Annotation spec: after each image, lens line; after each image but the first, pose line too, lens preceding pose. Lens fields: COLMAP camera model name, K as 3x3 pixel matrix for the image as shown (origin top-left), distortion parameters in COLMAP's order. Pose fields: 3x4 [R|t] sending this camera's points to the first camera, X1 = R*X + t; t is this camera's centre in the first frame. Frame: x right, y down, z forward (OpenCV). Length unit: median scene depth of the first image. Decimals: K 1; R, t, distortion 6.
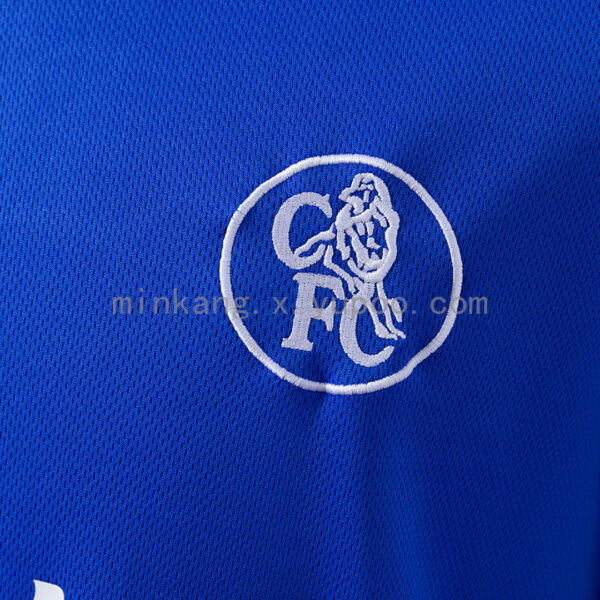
lens RADIAL K [[1852.9, 0, 300.1], [0, 1852.9, 299.6], [0, 0, 1]] dist [-0.047549, 0.000000]
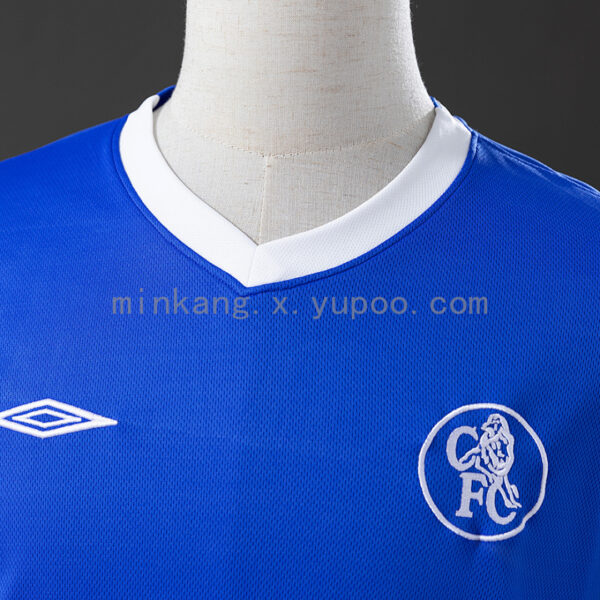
lens RADIAL K [[1852.9, 0, 299.8], [0, 1852.9, 300.1], [0, 0, 1]] dist [-0.047549, 0.000000]
pose [[0.972093, -0.025986, 0.233151, -0.551211], [0.041847, 0.997114, -0.063345, -0.072421], [-0.230832, 0.071334, 0.970375, -0.668643]]
